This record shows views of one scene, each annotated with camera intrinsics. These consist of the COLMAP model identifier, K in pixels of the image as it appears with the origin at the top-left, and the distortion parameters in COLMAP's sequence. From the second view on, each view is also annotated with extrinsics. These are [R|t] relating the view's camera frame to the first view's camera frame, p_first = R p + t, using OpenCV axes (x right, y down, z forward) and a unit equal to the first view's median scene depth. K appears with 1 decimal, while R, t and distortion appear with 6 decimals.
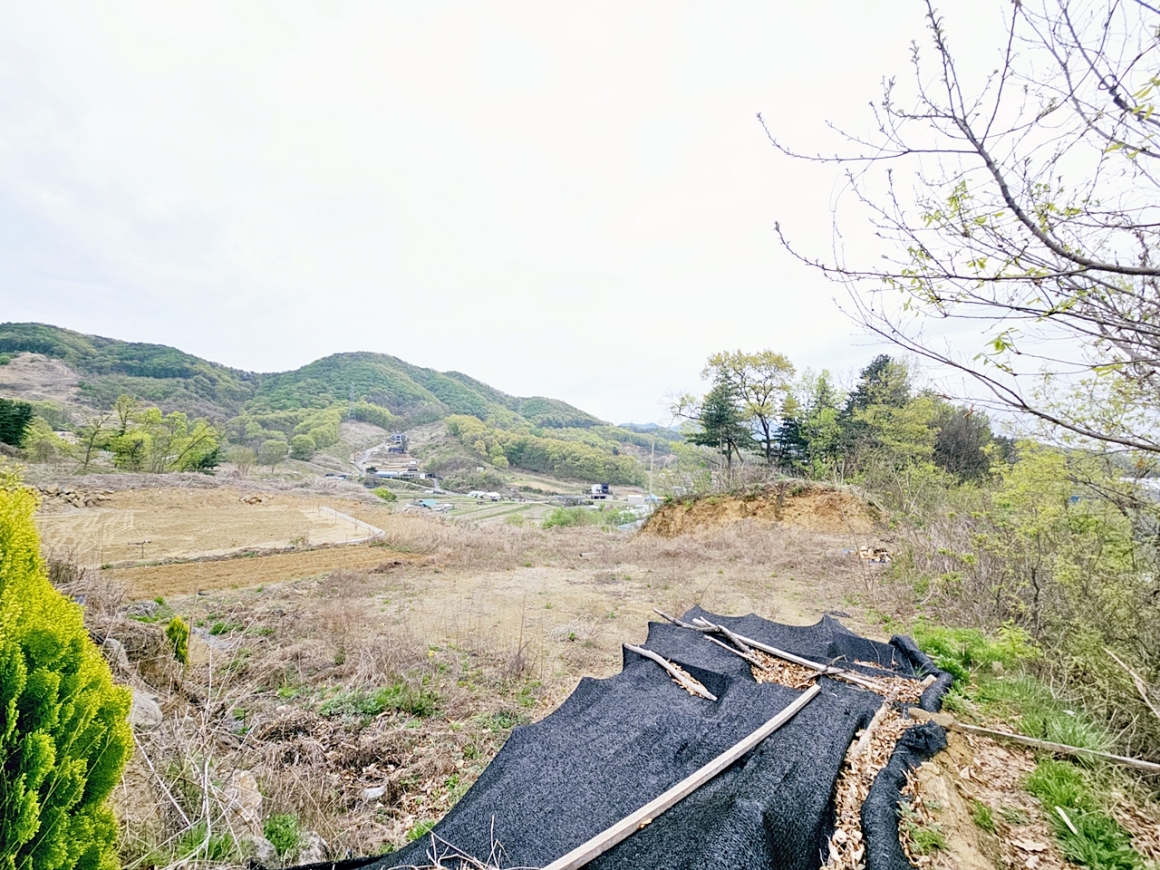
lens RADIAL K [[473.4, 0, 579.8], [0, 473.4, 434.9], [0, 0, 1]] dist [-0.003925, 0.001895]
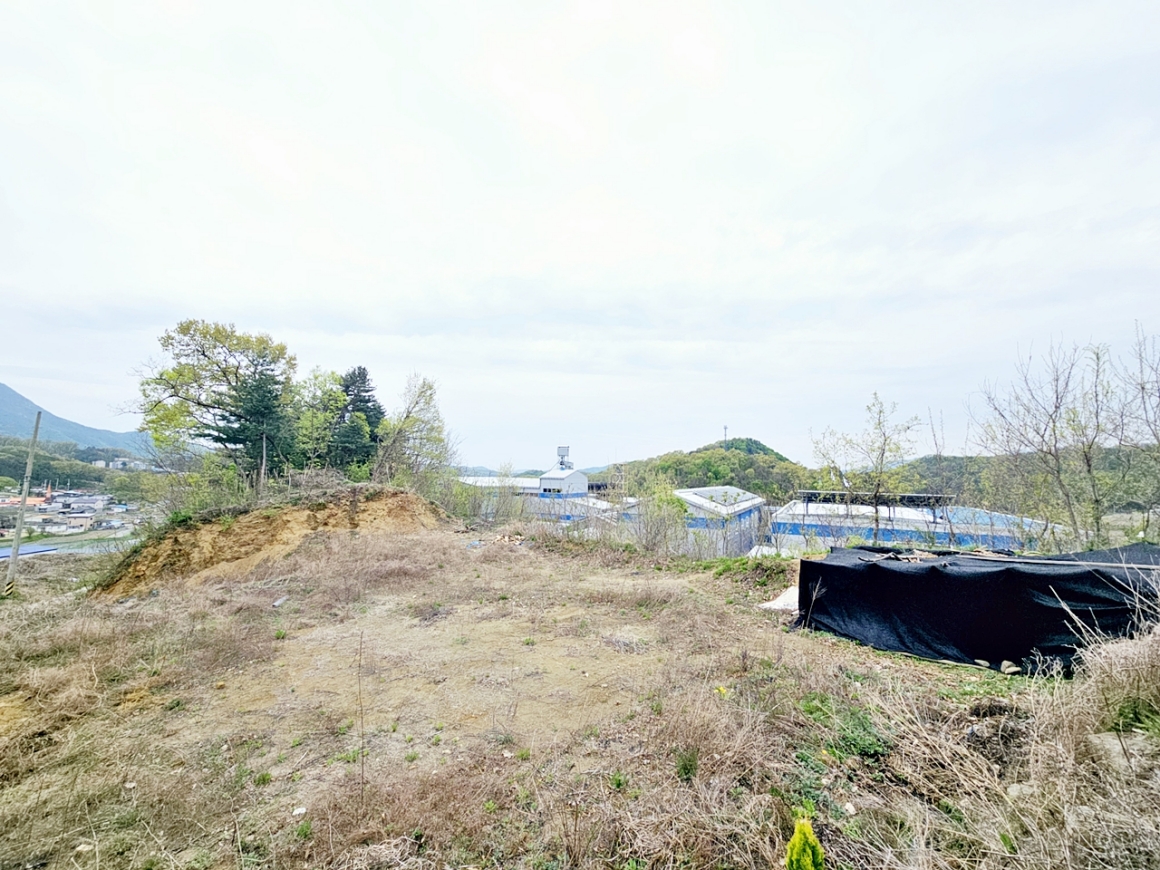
lens RADIAL K [[473.4, 0, 579.8], [0, 473.4, 434.9], [0, 0, 1]] dist [-0.003925, 0.001895]
pose [[0.318573, 0.067998, 0.945456, -0.028922], [-0.062559, 0.996757, -0.050608, 0.001250], [-0.945832, -0.043025, 0.321794, 0.022702]]
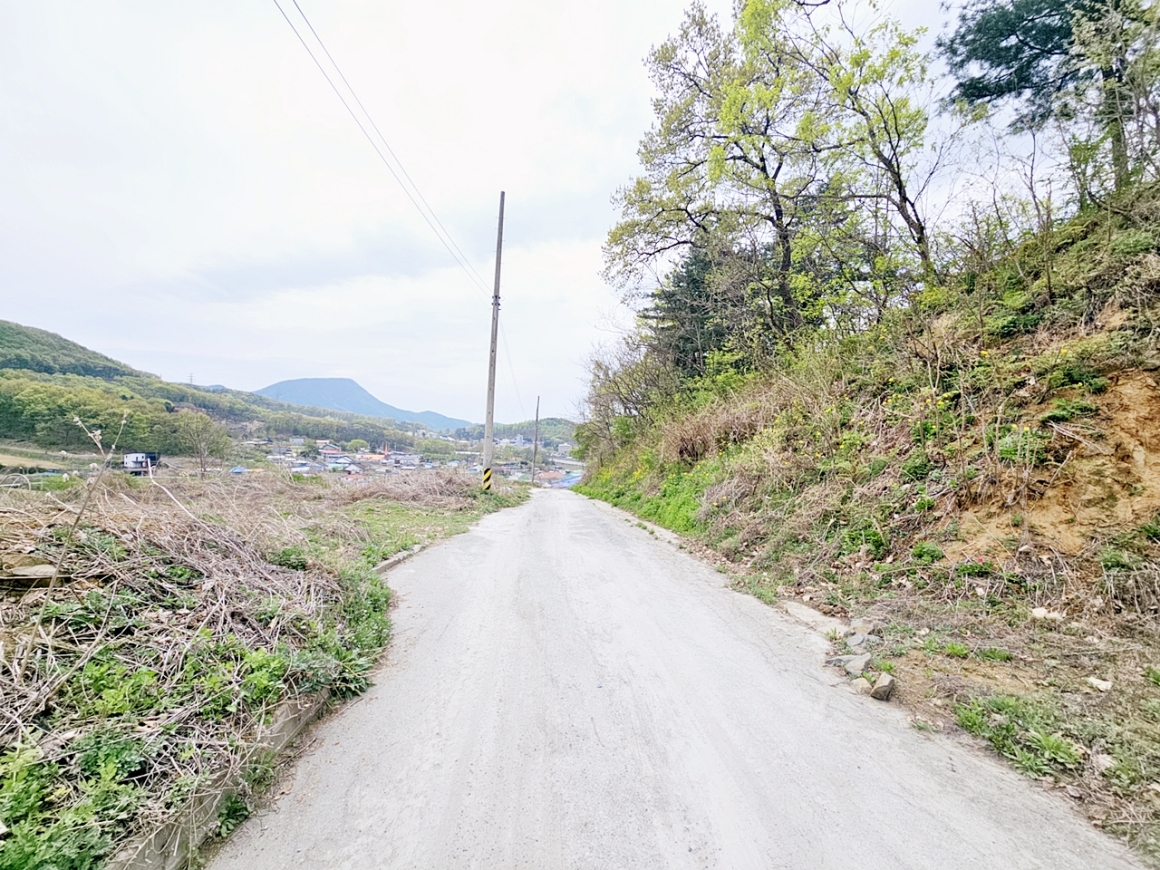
lens RADIAL K [[475.3, 0, 580.0], [0, 475.3, 435.0], [0, 0, 1]] dist [-0.003277, 0.000296]
pose [[0.692987, 0.011931, 0.720852, -0.009052], [-0.050595, 0.998203, 0.032117, 0.024593], [-0.719173, -0.058728, 0.692345, 0.105280]]
